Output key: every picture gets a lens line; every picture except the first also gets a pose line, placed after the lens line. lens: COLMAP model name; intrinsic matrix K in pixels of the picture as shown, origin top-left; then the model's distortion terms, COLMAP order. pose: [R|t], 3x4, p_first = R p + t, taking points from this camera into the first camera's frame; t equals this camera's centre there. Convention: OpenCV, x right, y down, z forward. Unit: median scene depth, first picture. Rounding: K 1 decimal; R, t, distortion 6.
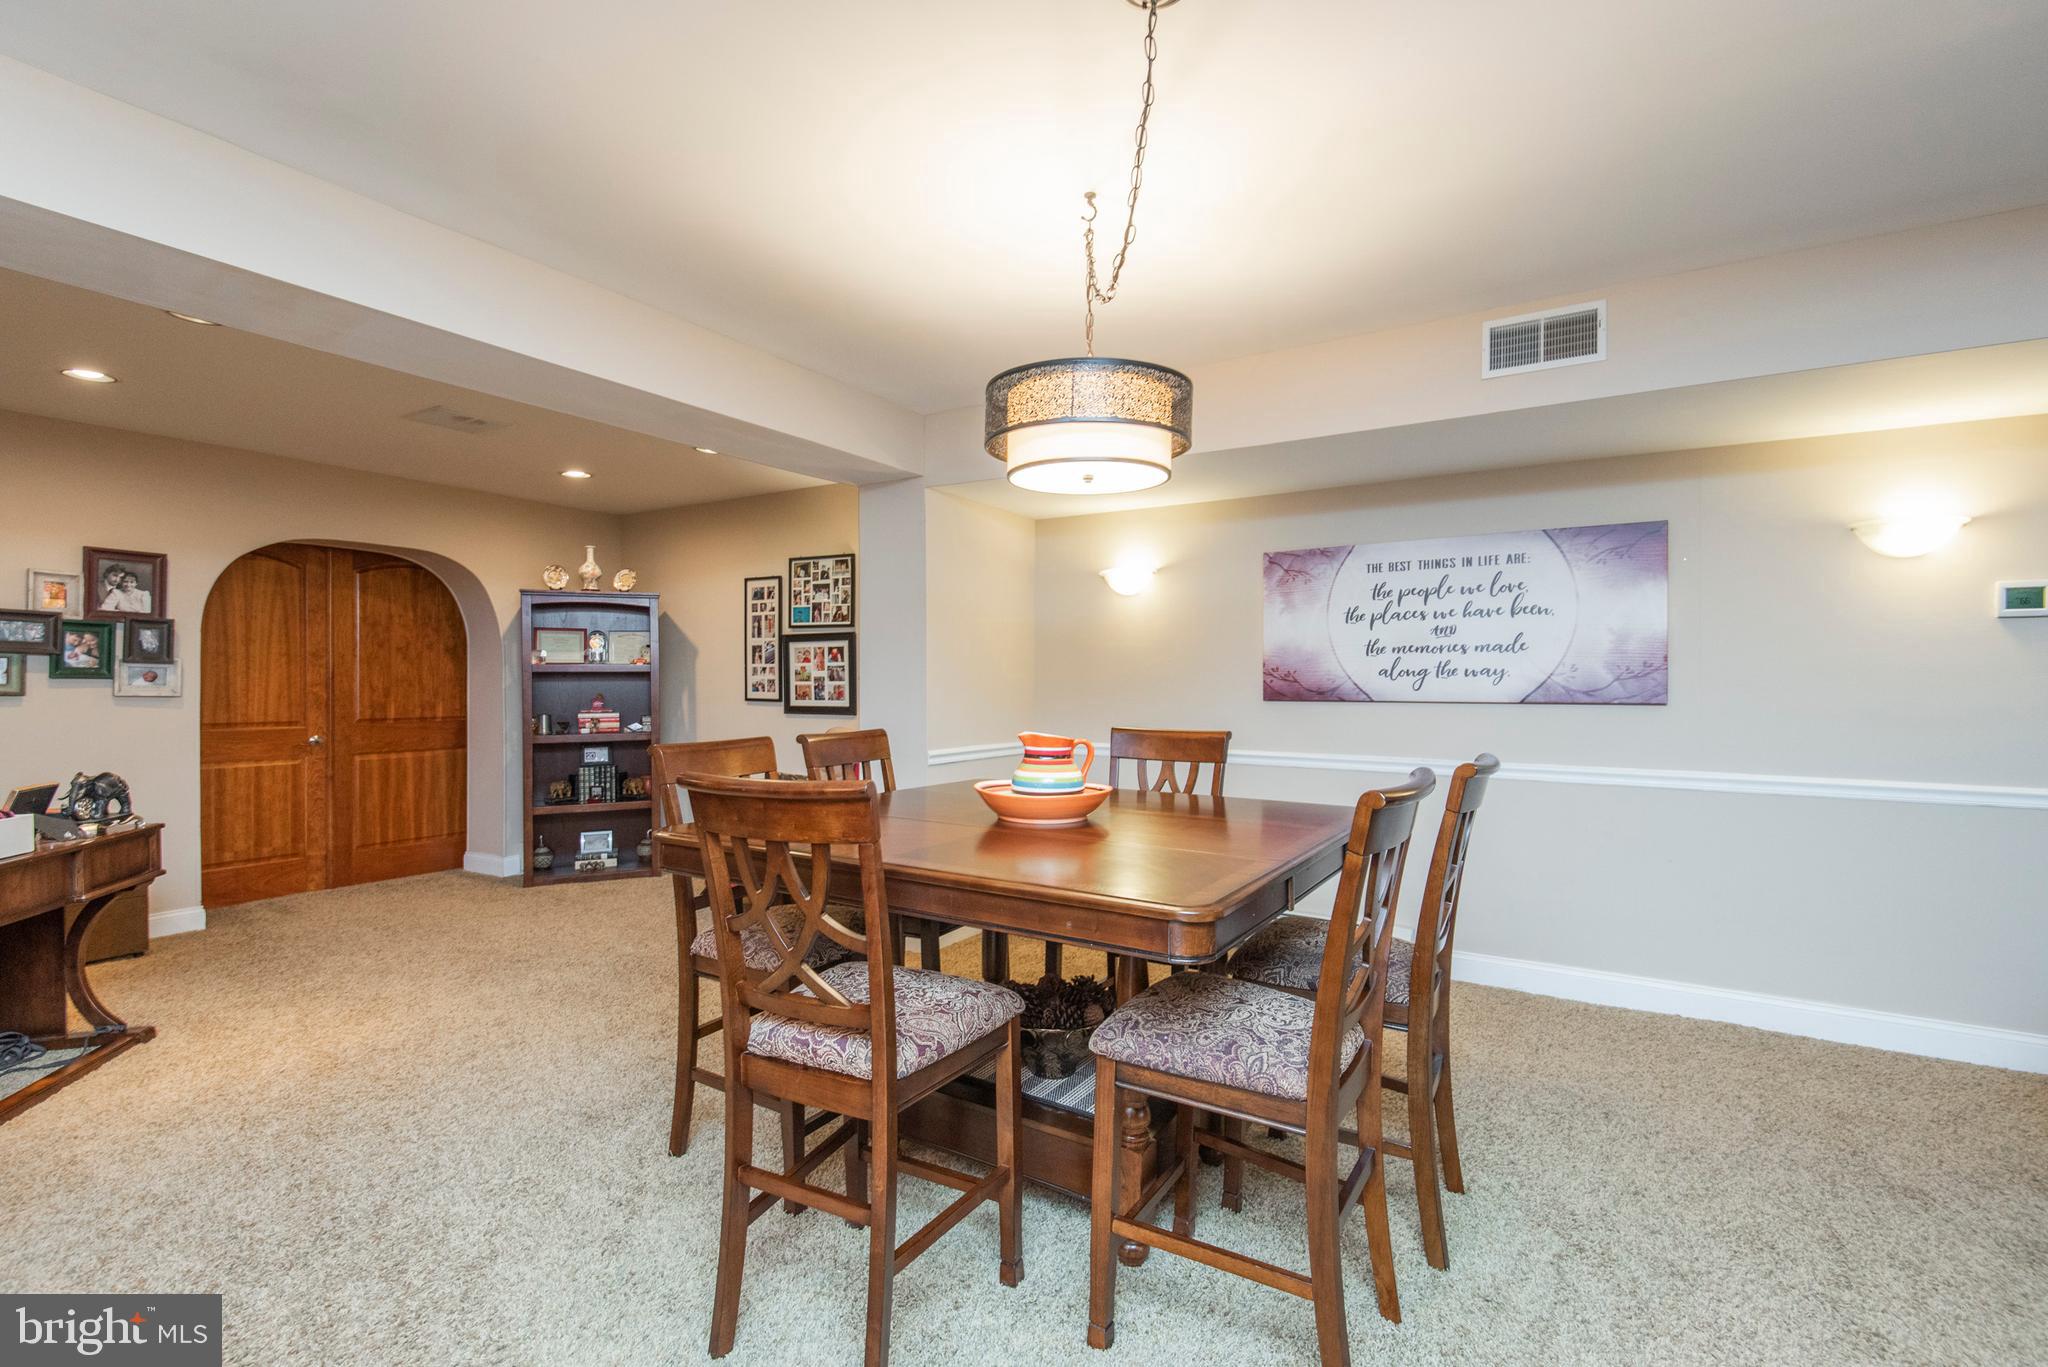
lens RADIAL K [[924.3, 0, 1020.1], [0, 924.3, 681.0], [0, 0, 1]] dist [0.003997, -0.001620]
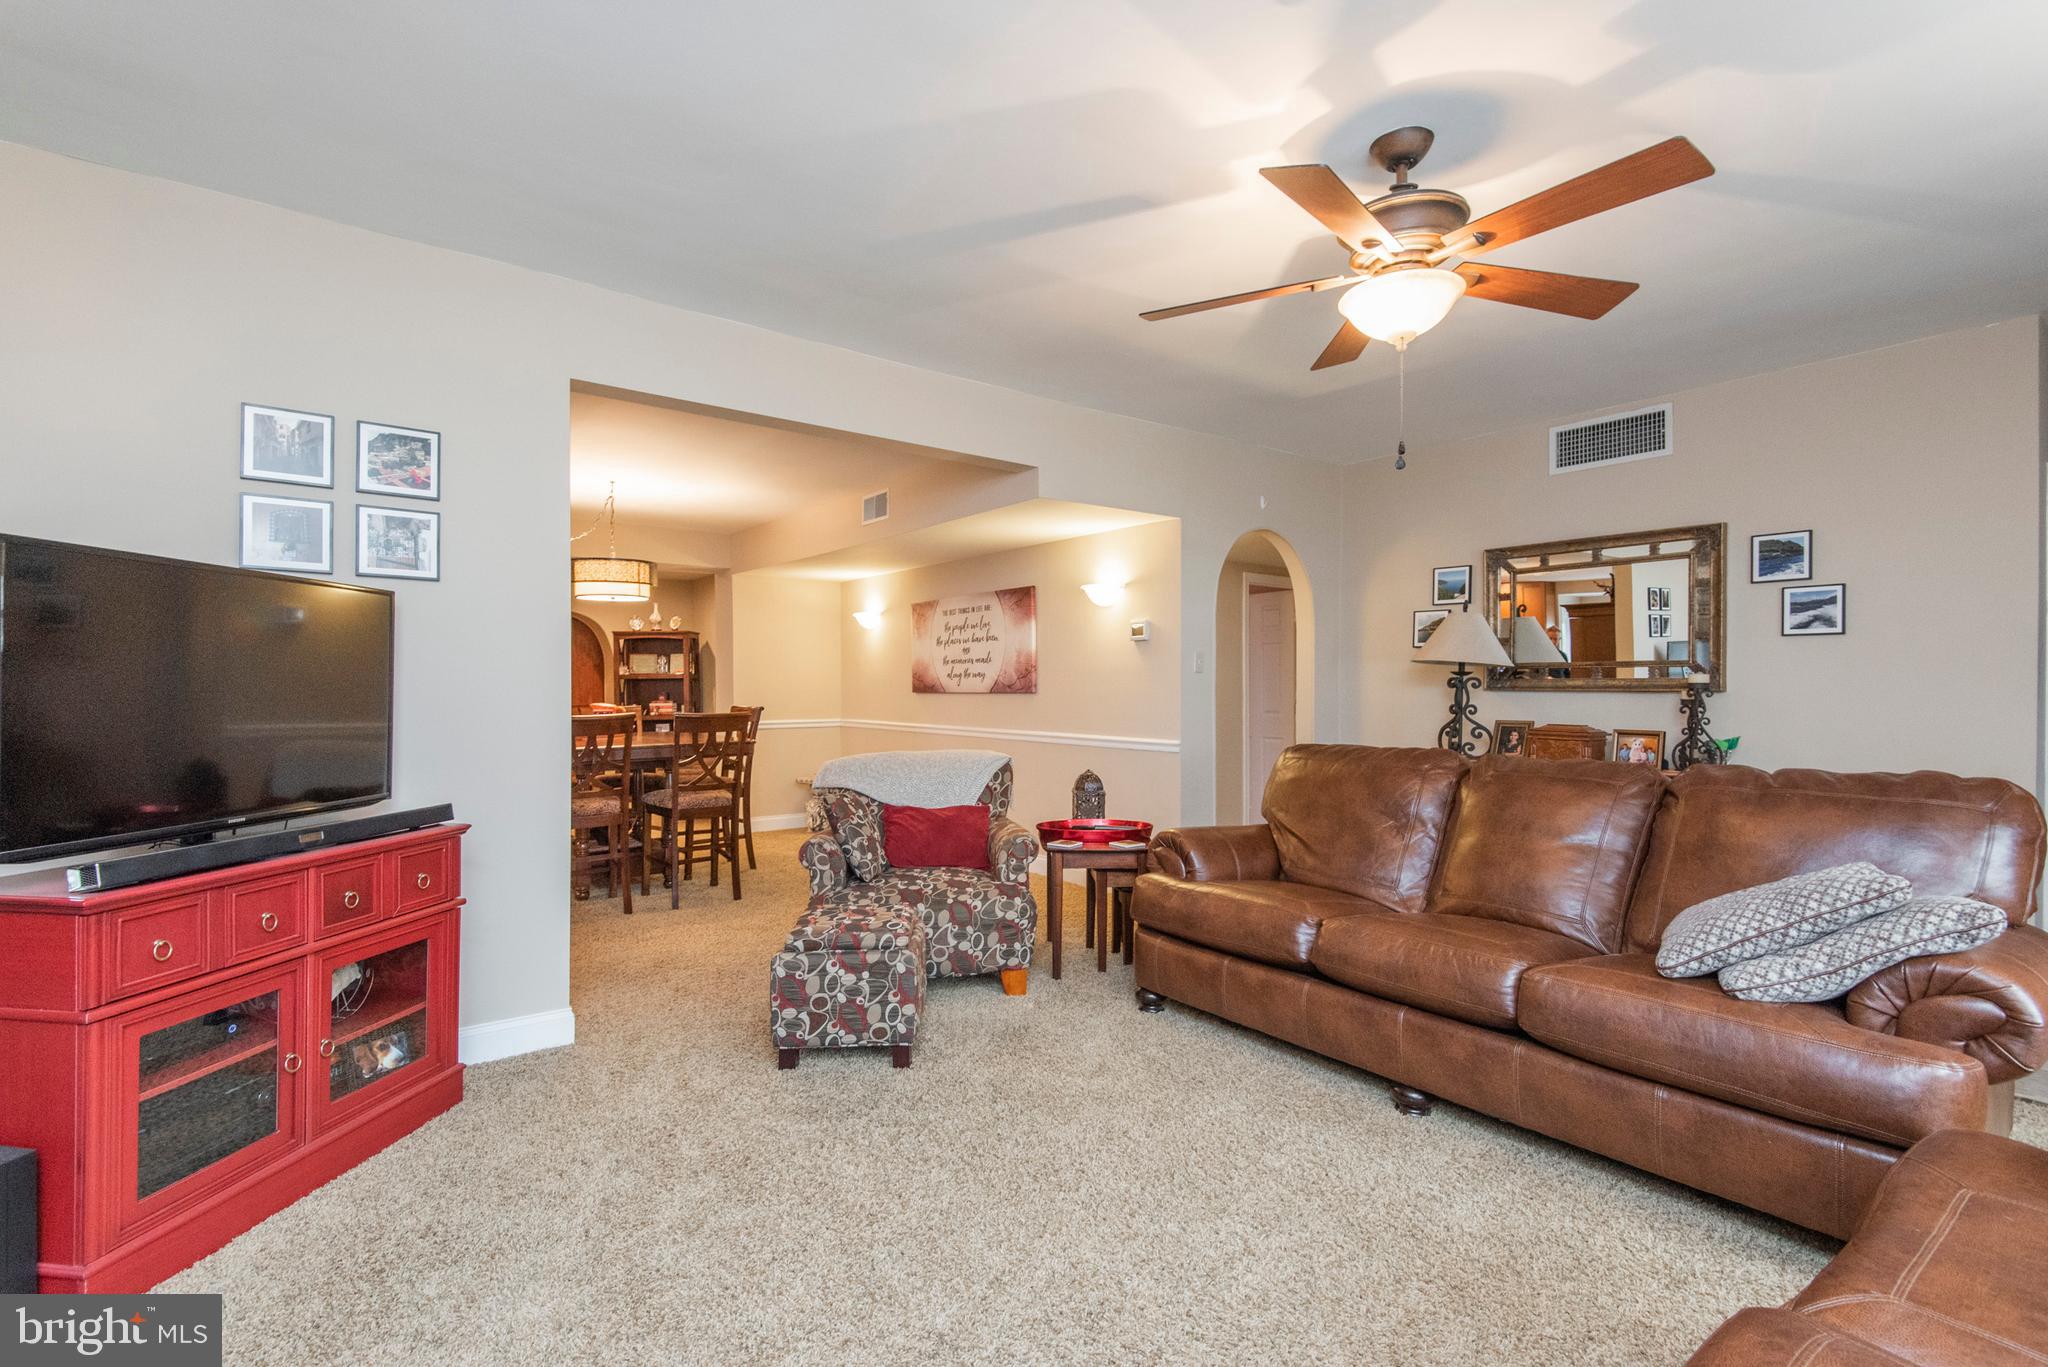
lens RADIAL K [[924.3, 0, 1031.0], [0, 924.3, 680.5], [0, 0, 1]] dist [0.003997, -0.001620]
pose [[0.943243, -0.004840, -0.332069, 0.989226], [0.002292, 0.999965, -0.008064, 0.013069], [0.332097, 0.006845, 0.943220, -0.483563]]
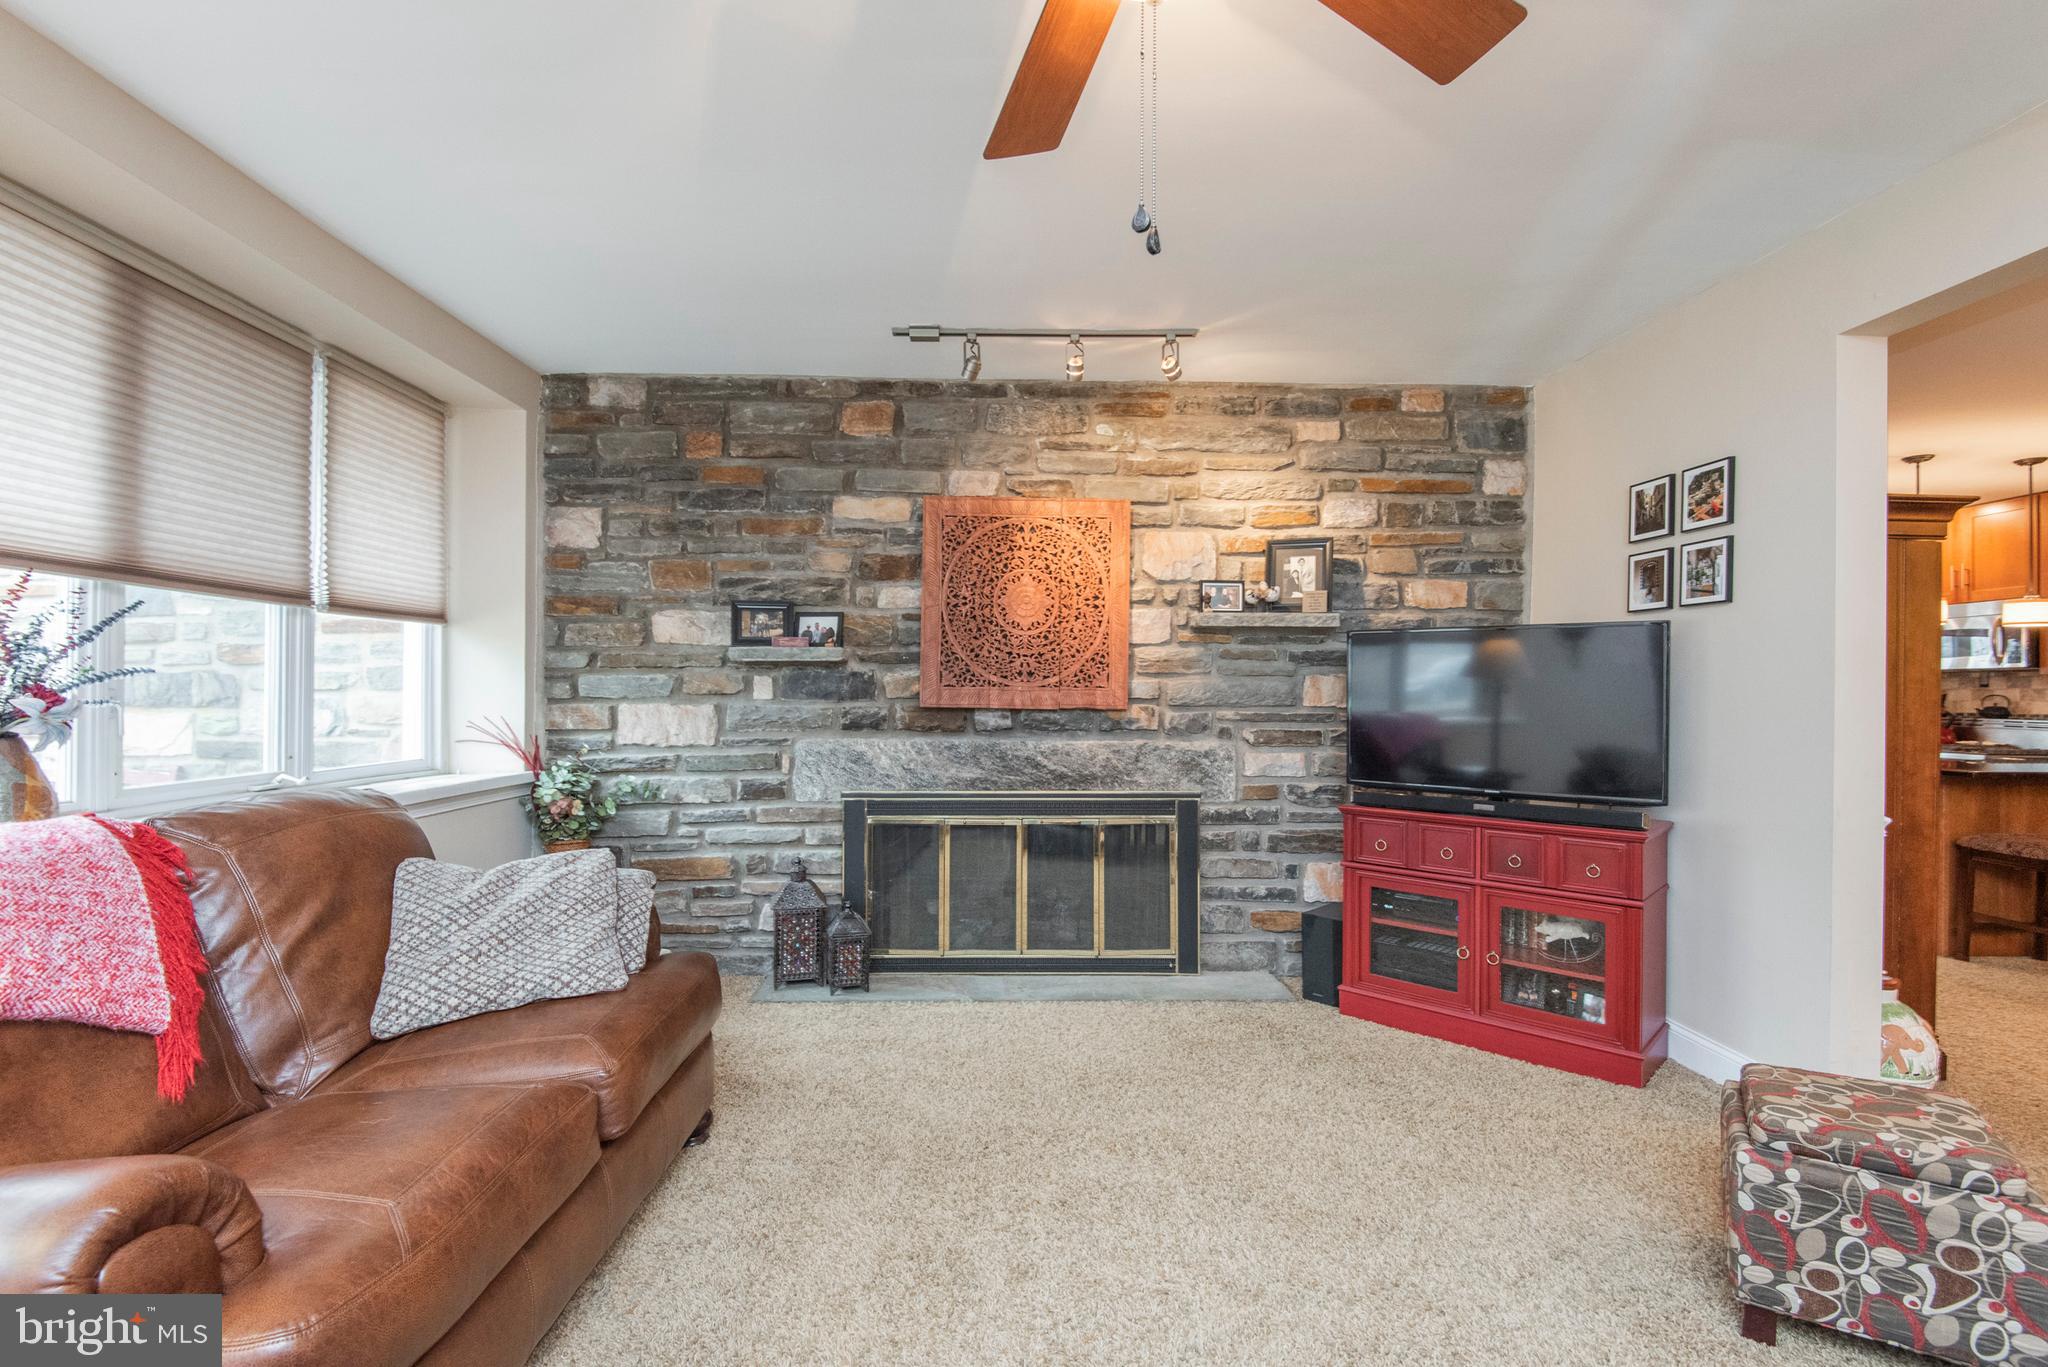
lens RADIAL K [[970.8, 0, 1001.9], [0, 970.8, 688.9], [0, 0, 1]] dist [0.026536, -0.013960]
pose [[-0.837006, -0.010457, -0.547094, 1.202232], [-0.011717, 0.999931, -0.001188, 0.005444], [0.547069, 0.005416, -0.837070, 0.304529]]
